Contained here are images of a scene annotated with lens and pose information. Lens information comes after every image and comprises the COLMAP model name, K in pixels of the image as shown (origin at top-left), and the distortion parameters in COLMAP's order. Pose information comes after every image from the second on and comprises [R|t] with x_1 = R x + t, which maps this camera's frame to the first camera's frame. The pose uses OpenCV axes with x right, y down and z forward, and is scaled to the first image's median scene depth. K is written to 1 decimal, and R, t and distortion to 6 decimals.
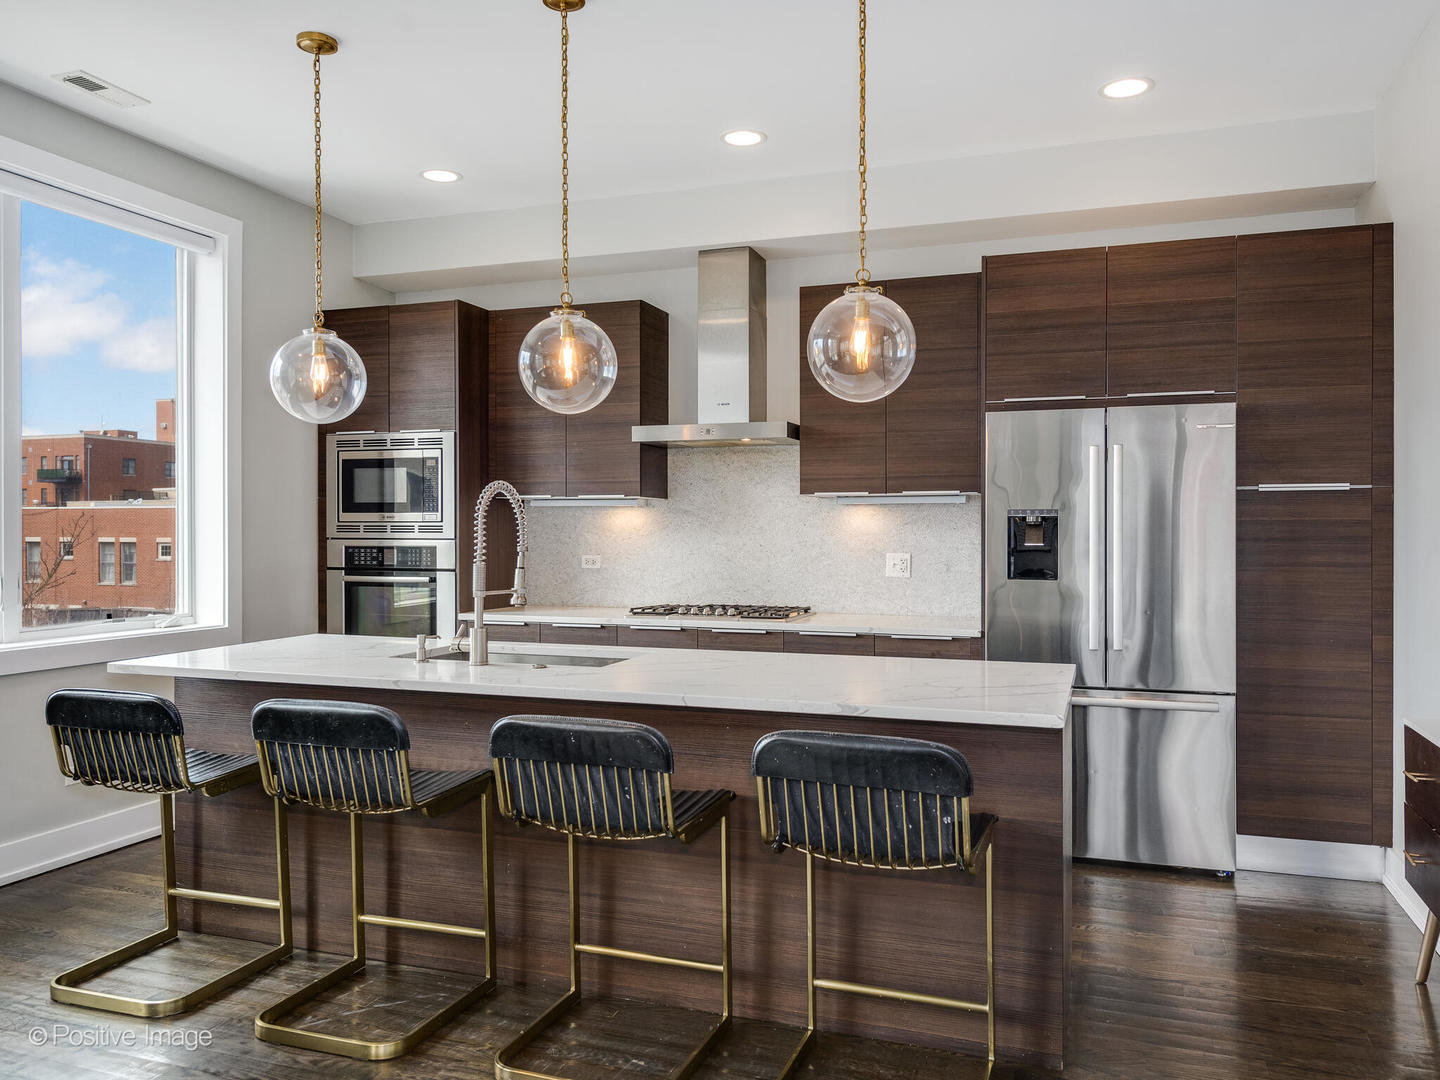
lens RADIAL K [[1070.5, 0, 720.0], [0, 1070.5, 540.0], [0, 0, 1]] dist [0.015290, -0.006540]
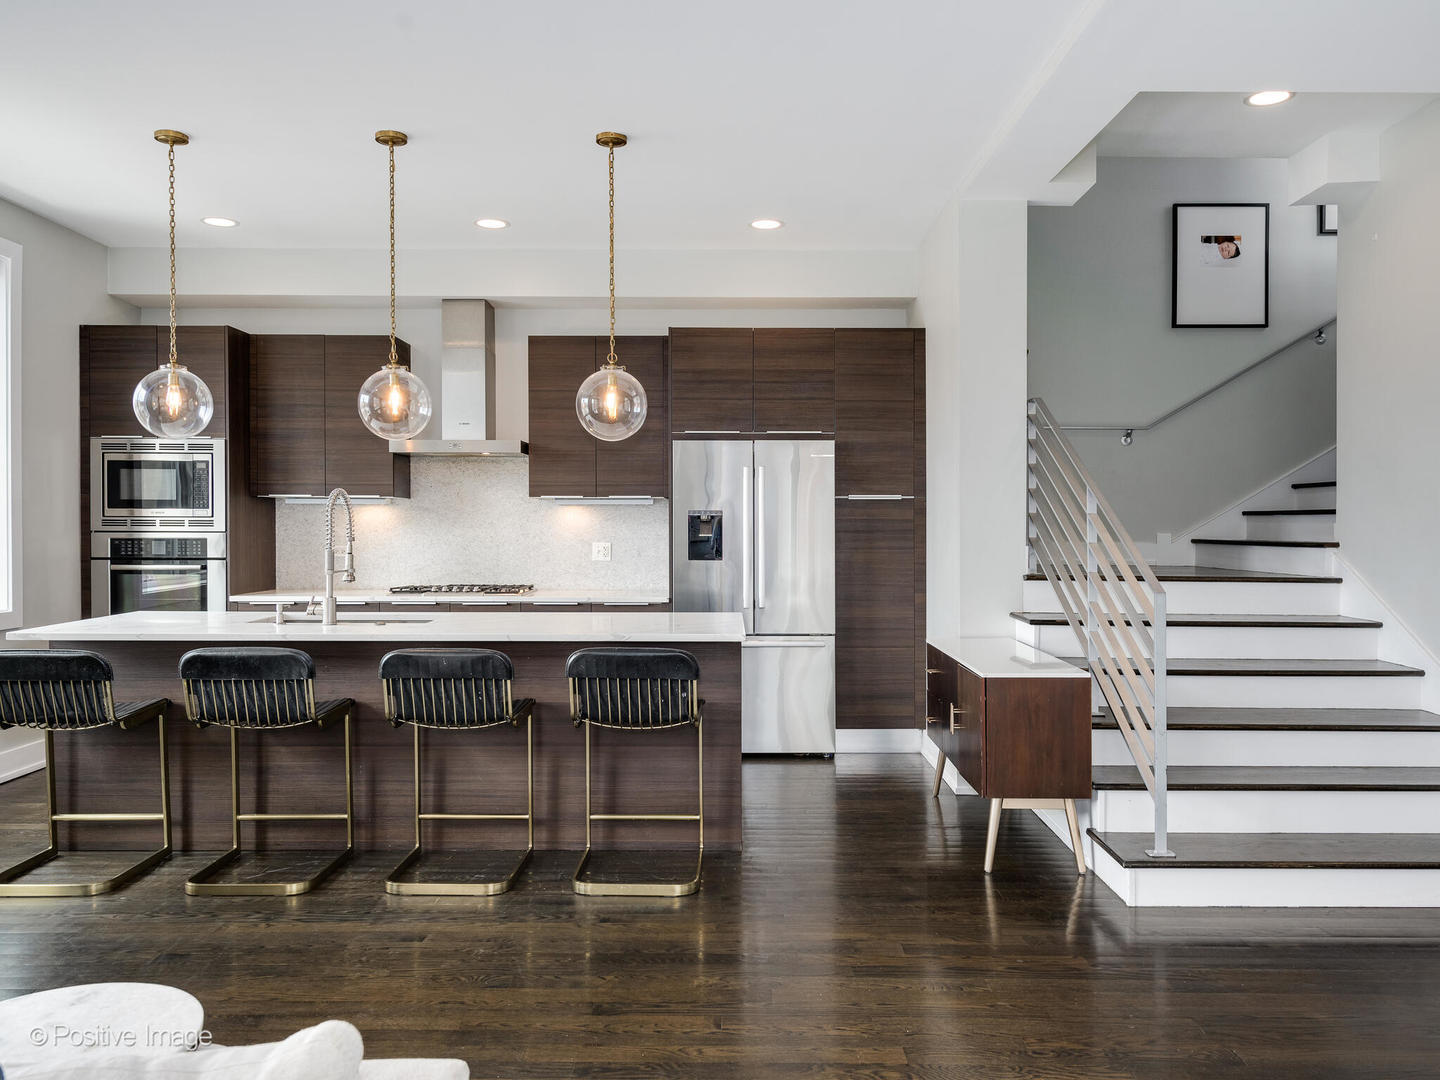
lens RADIAL K [[1062.2, 0, 720.6], [0, 1062.2, 519.6], [0, 0, 1]] dist [0.000945, -0.000746]
pose [[0.942330, 0.002762, 0.334675, -0.162885], [0.001320, 0.999928, -0.011969, 0.000324], [-0.334684, 0.011720, 0.942258, -0.336252]]
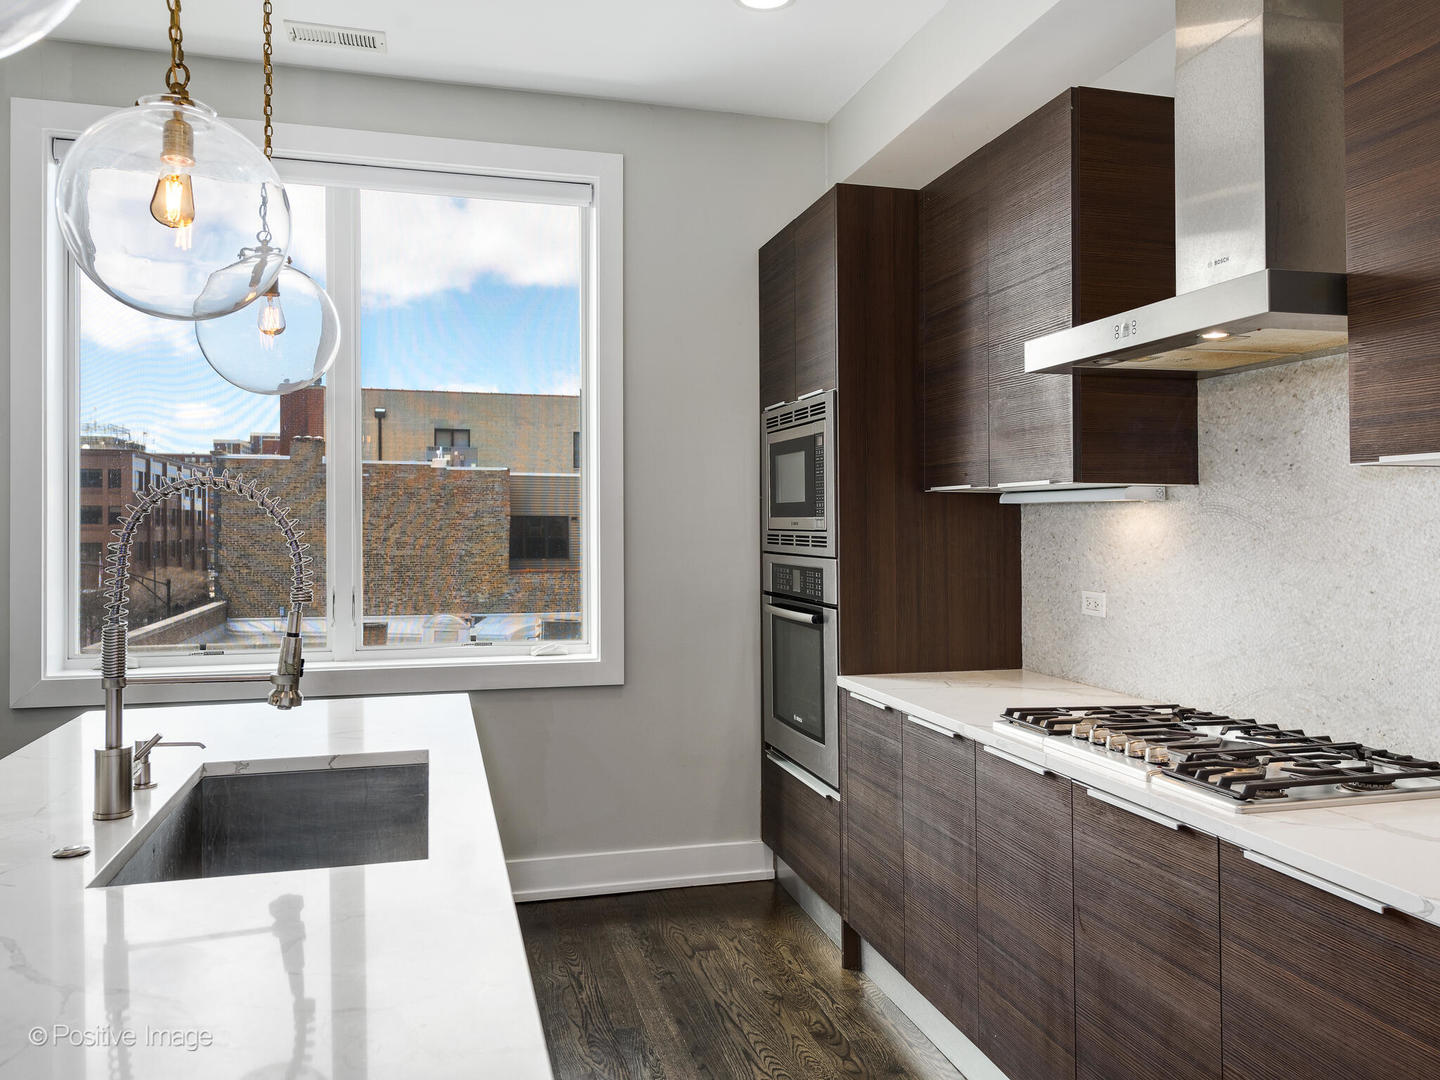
lens RADIAL K [[1062.2, 0, 720.6], [0, 1062.2, 519.6], [0, 0, 1]] dist [0.000945, -0.000746]
pose [[0.573960, -0.003169, -0.818877, 0.296414], [-0.008100, 0.999922, -0.009547, -0.021906], [0.818843, 0.012113, 0.573889, 0.740913]]
